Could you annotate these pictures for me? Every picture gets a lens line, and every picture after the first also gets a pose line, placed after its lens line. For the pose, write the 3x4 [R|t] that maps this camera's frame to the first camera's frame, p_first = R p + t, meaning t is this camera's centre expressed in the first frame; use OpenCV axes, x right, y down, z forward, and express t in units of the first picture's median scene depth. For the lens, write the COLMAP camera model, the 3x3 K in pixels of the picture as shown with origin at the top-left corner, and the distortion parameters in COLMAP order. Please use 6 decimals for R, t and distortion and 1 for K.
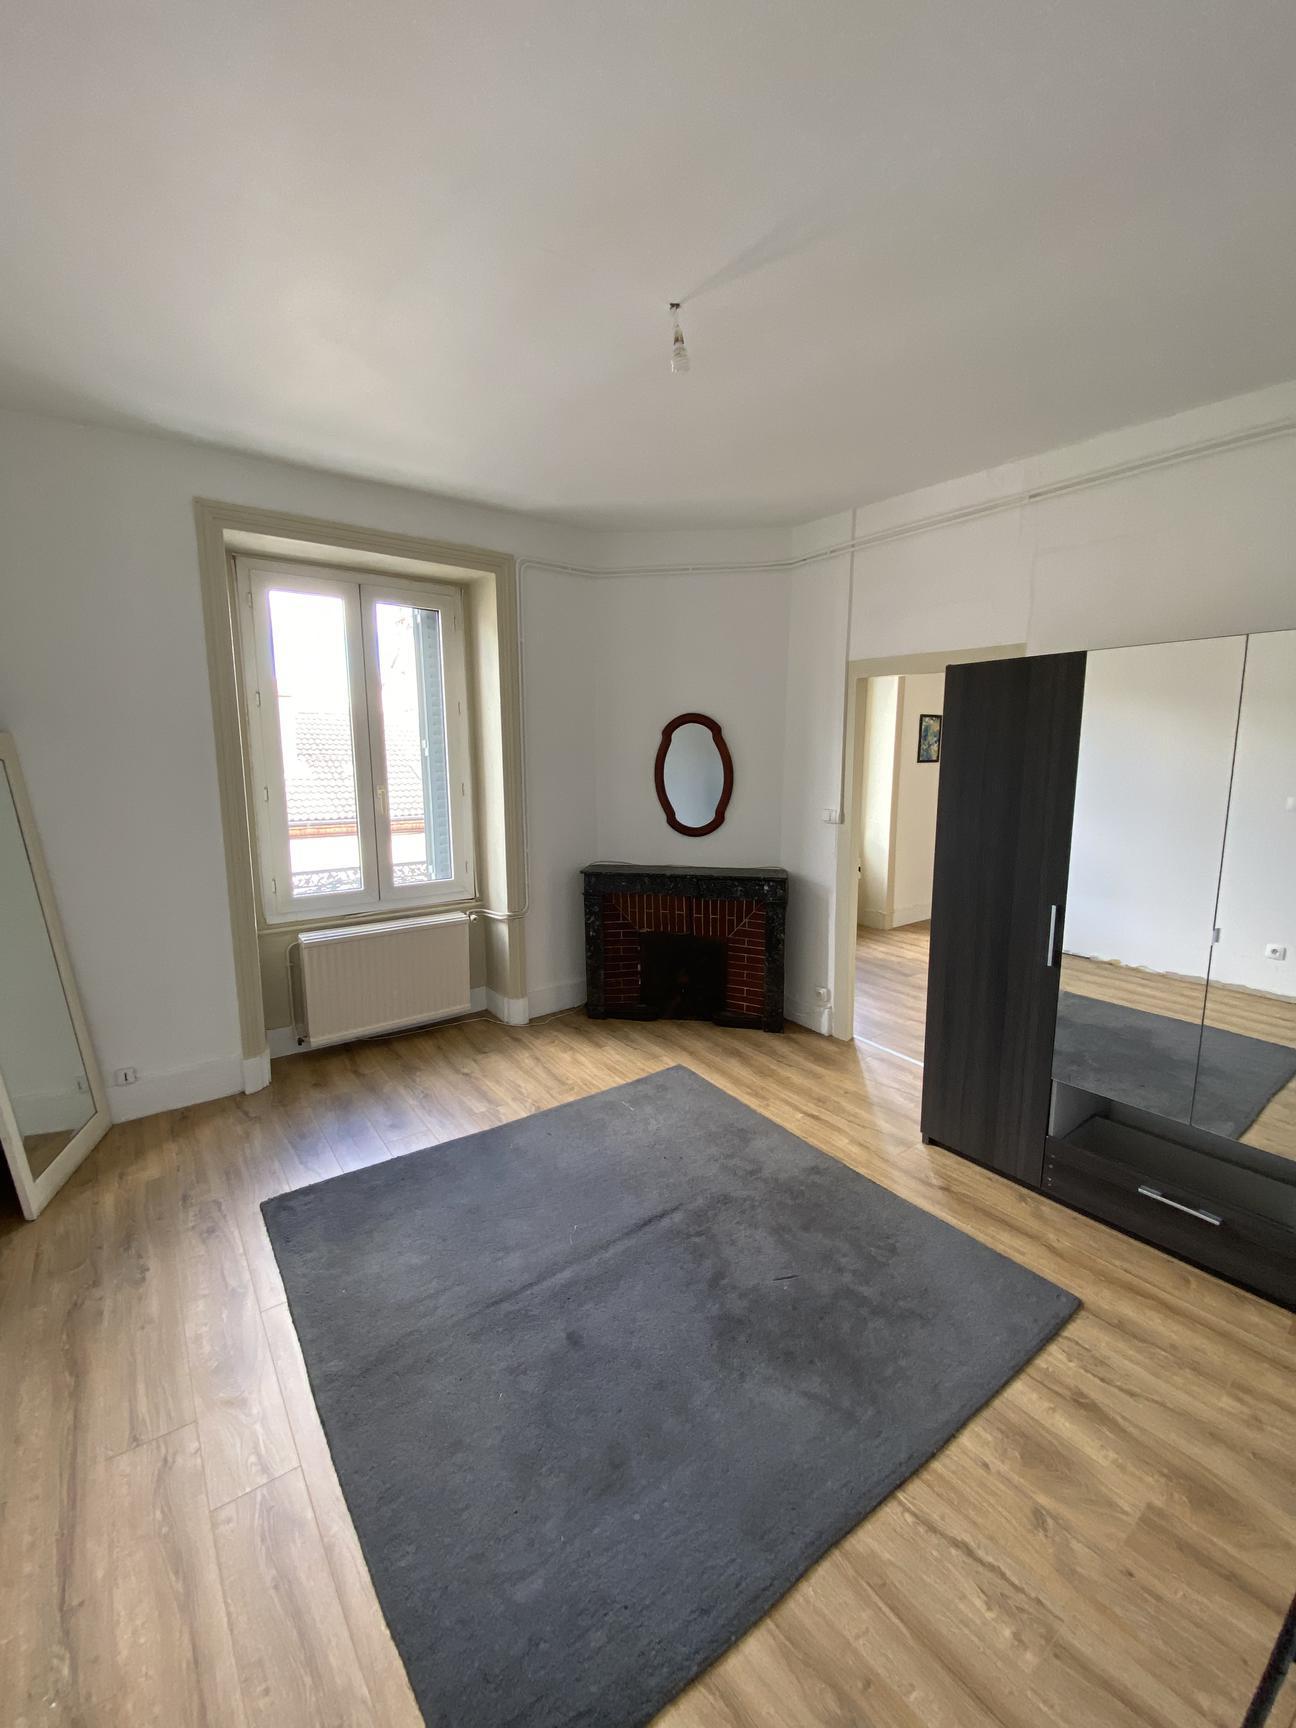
lens RADIAL K [[697.1, 0, 648.0], [0, 697.1, 864.0], [0, 0, 1]] dist [0.038473, -0.029640]
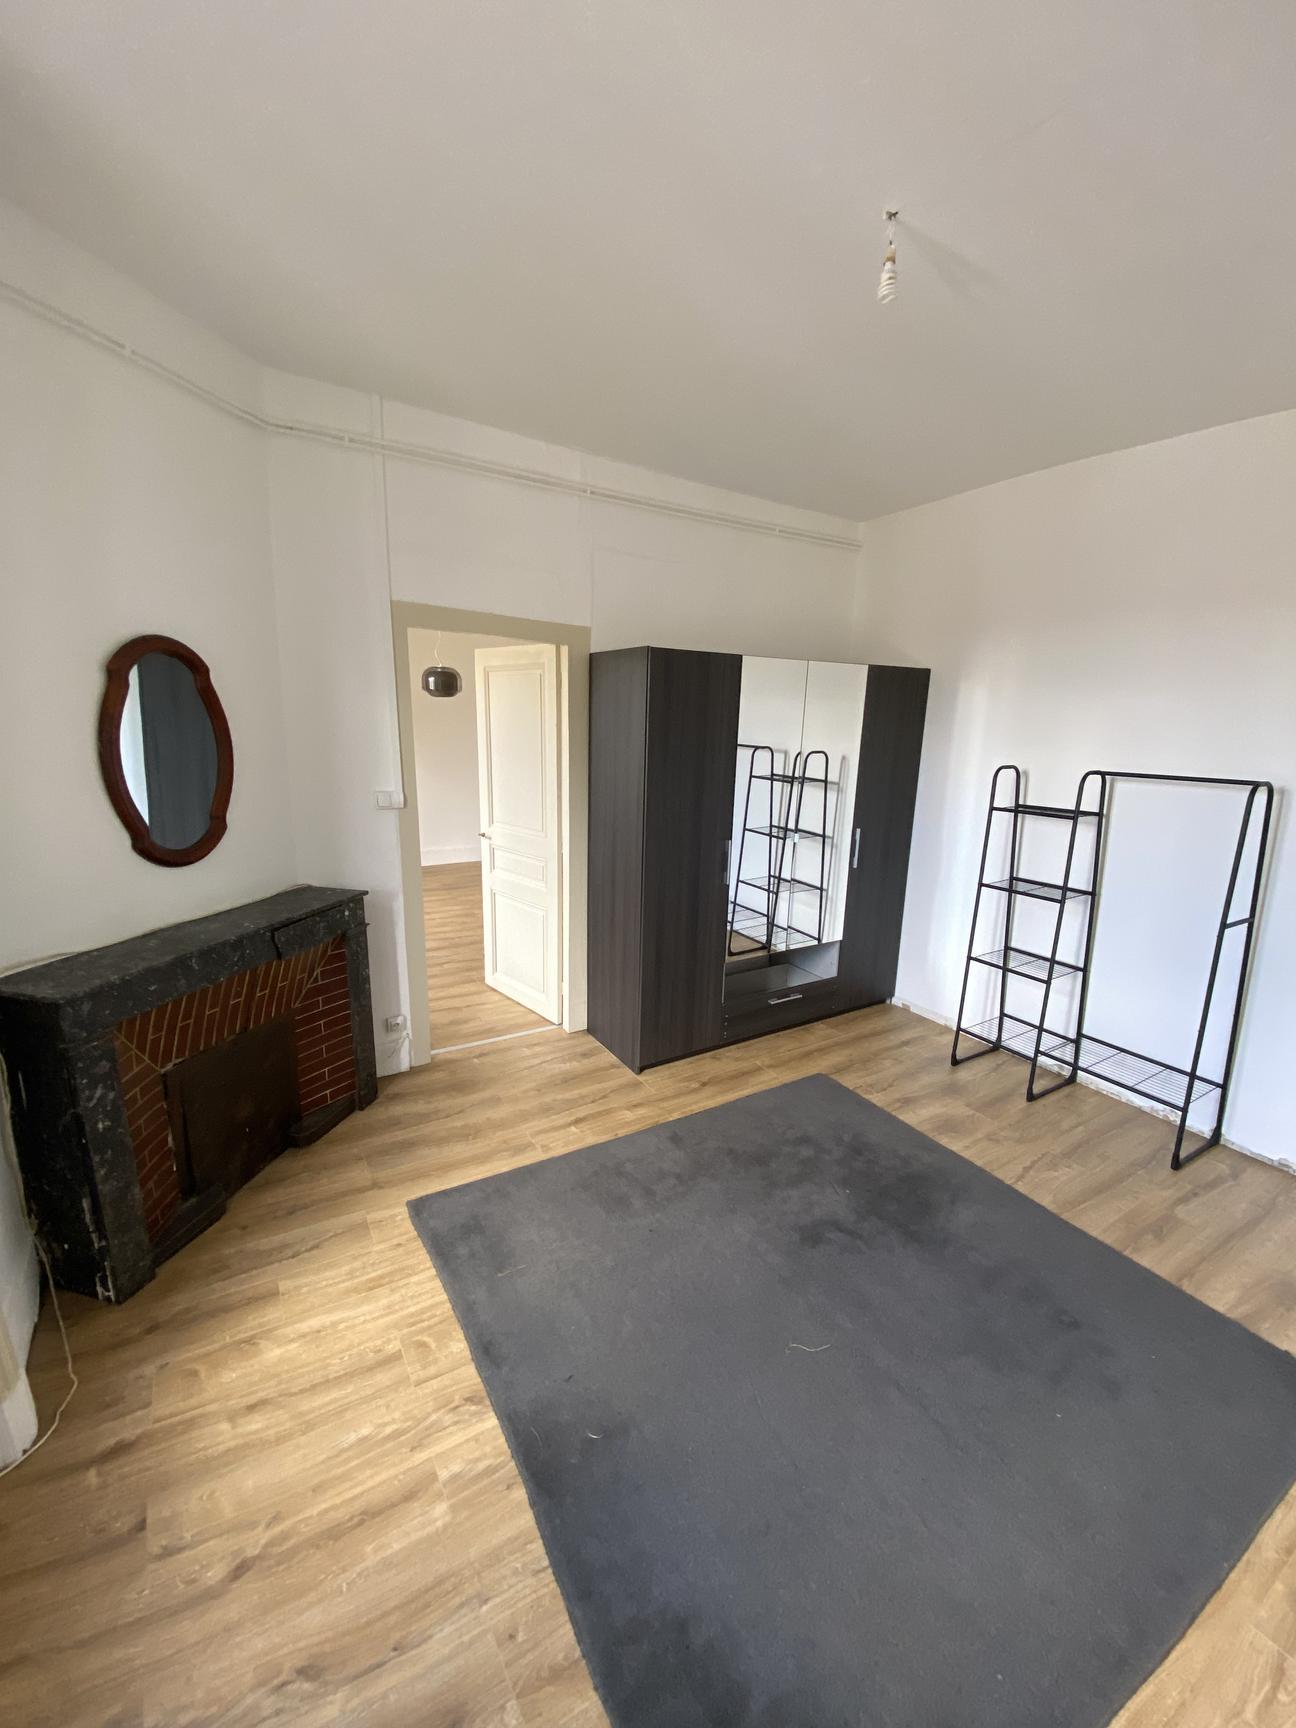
lens RADIAL K [[697.1, 0, 648.0], [0, 697.1, 864.0], [0, 0, 1]] dist [0.038473, -0.029640]
pose [[0.088882, -0.196751, 0.976416, -0.552445], [0.132483, 0.973921, 0.184189, -0.118787], [-0.987192, 0.112987, 0.112630, 0.720527]]
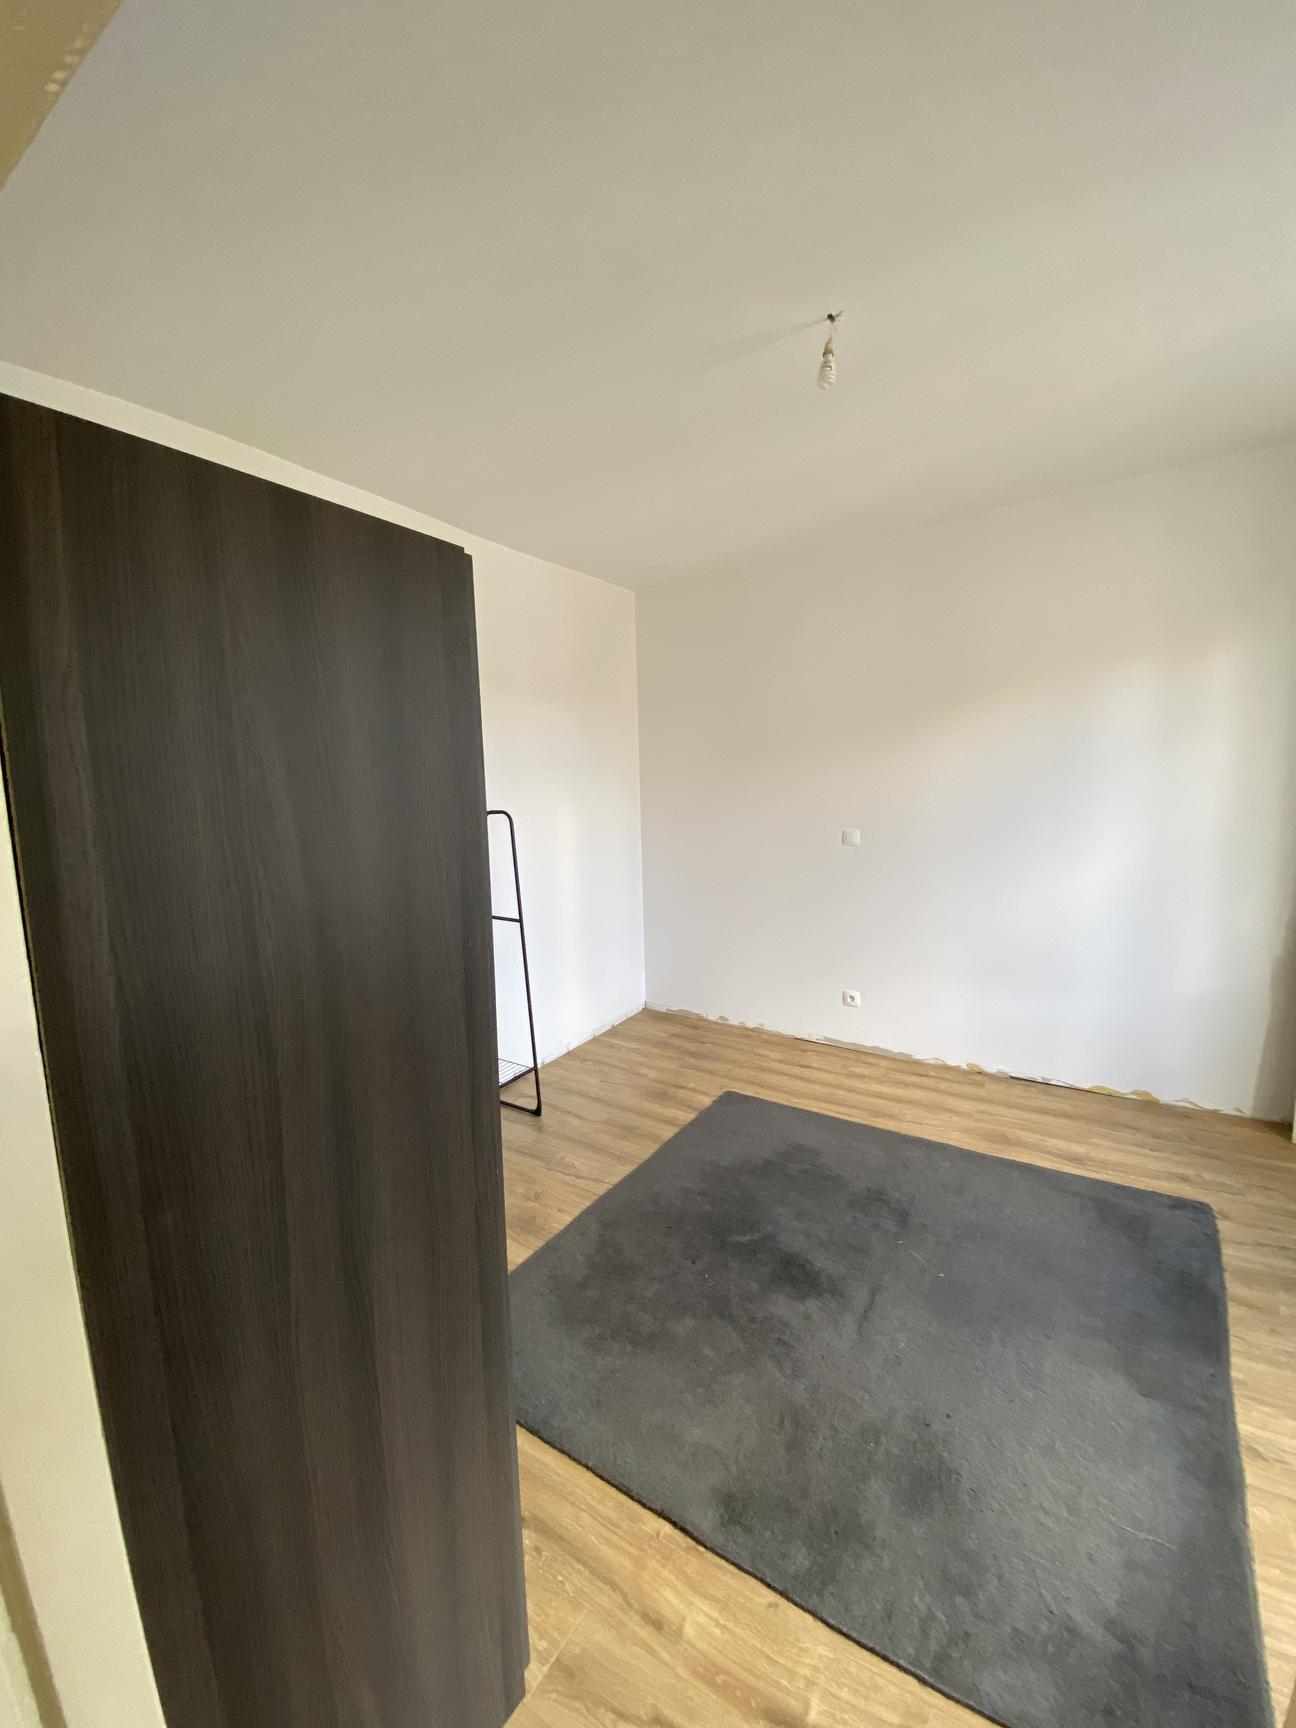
lens RADIAL K [[697.1, 0, 648.0], [0, 697.1, 864.0], [0, 0, 1]] dist [0.038473, -0.029640]
pose [[-0.937769, 0.075165, -0.339027, 0.374311], [-0.022061, 0.961426, 0.274179, -0.180669], [0.346558, 0.264596, -0.899937, 1.118044]]
